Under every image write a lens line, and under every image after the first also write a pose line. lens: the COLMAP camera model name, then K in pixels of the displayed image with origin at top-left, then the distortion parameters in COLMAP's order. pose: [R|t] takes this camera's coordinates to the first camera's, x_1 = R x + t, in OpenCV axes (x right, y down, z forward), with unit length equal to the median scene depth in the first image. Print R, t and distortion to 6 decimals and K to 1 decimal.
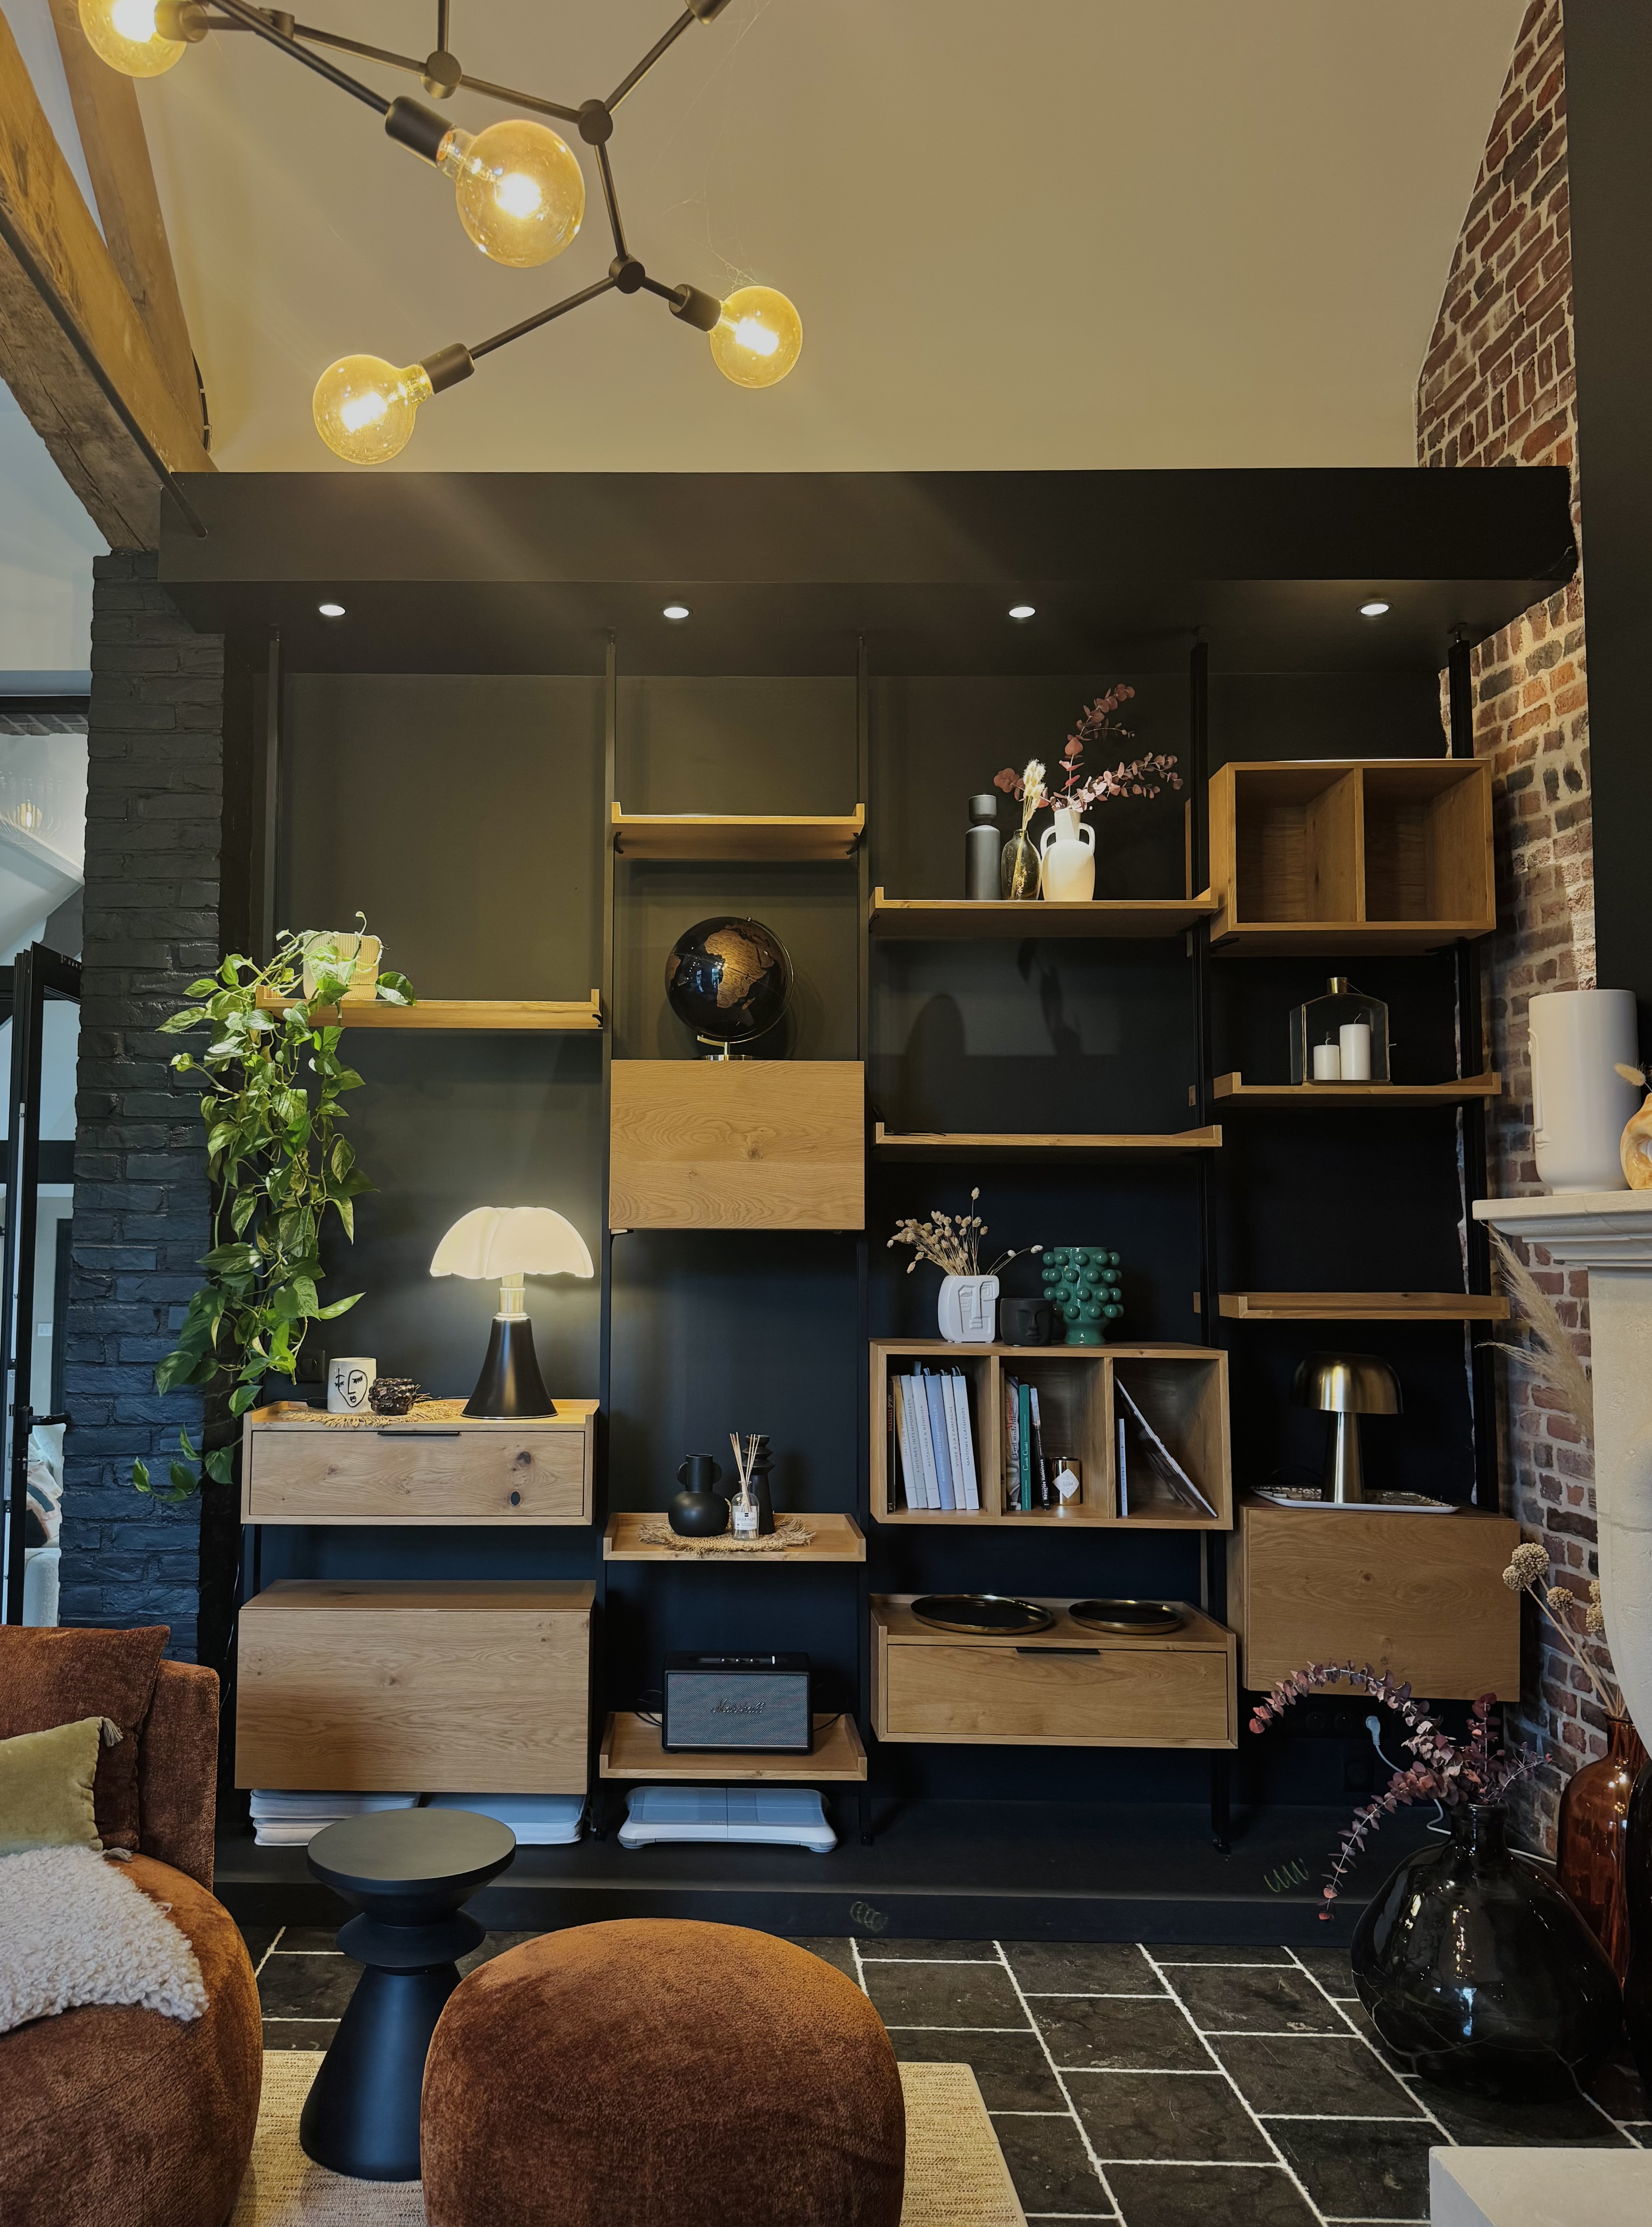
lens RADIAL K [[1671.6, 0, 696.6], [0, 1671.6, 1157.9], [0, 0, 1]] dist [0.050043, -0.038635]
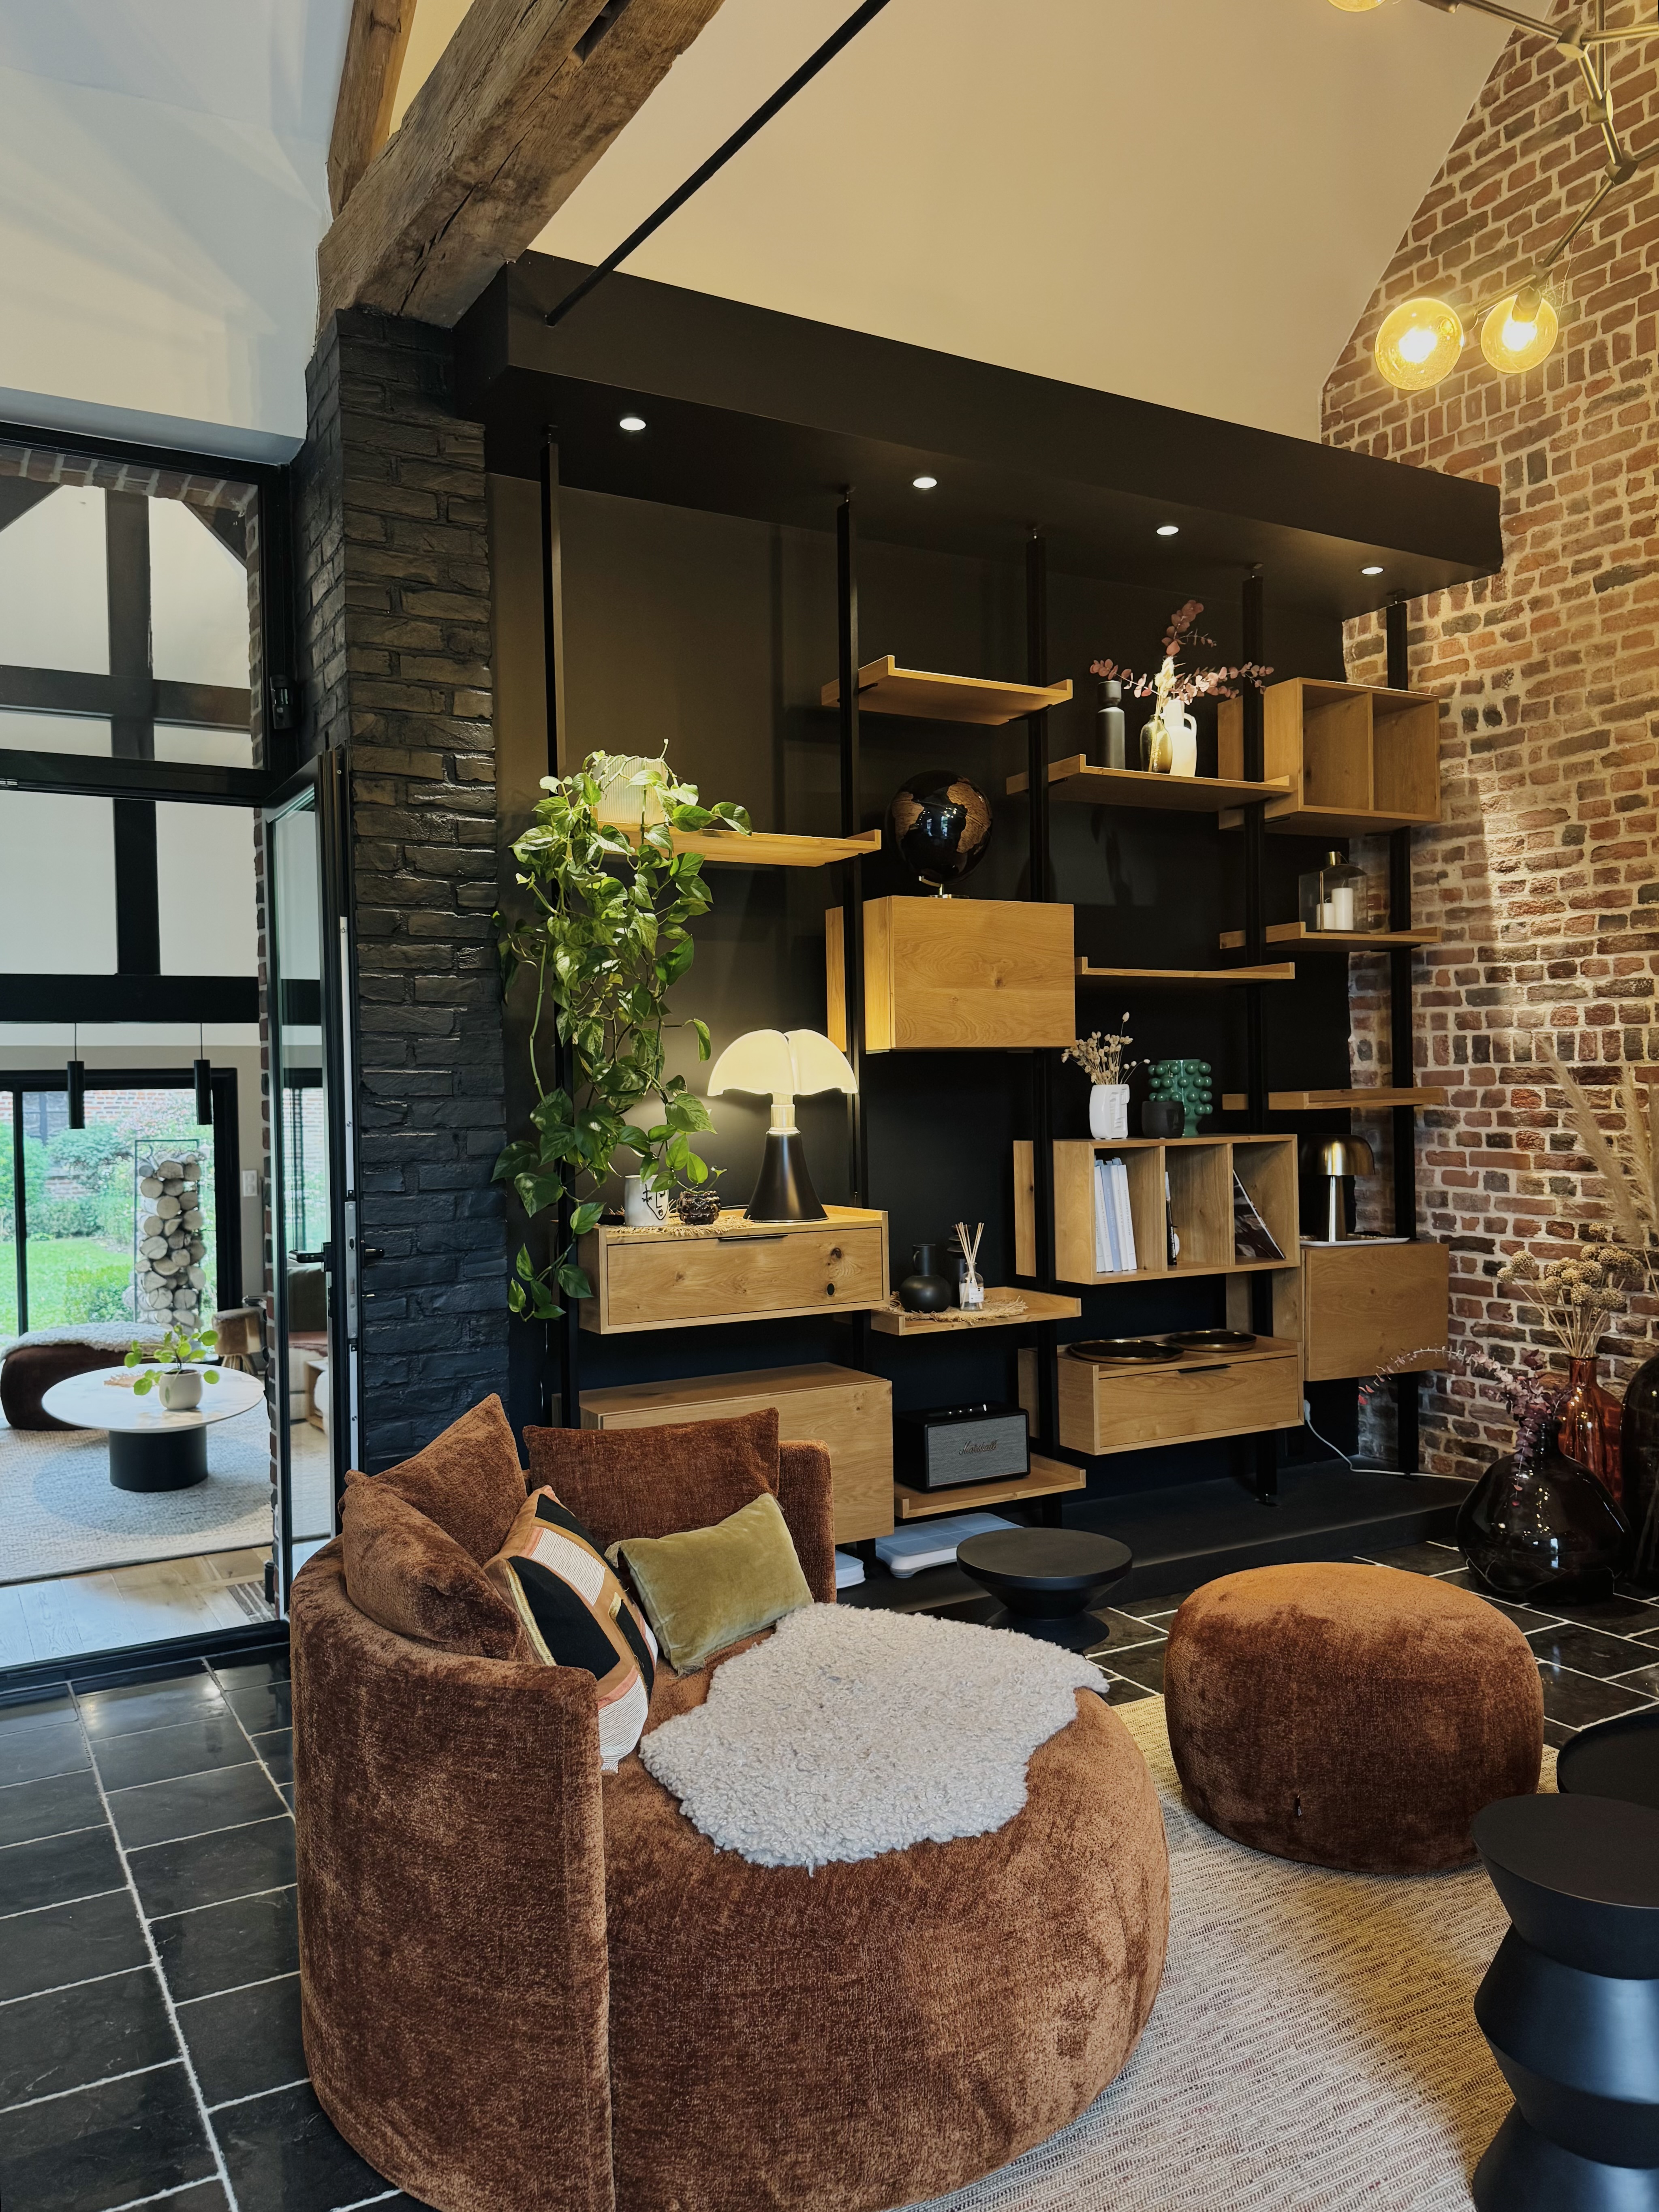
lens RADIAL K [[1567.4, 0, 848.2], [0, 1567.4, 1157.2], [0, 0, 1]] dist [0.023627, -0.034684]
pose [[0.869845, -0.044875, 0.491280, -0.587127], [-0.003760, 0.995222, 0.097563, 0.013421], [-0.493311, -0.086711, 0.865520, 0.099806]]
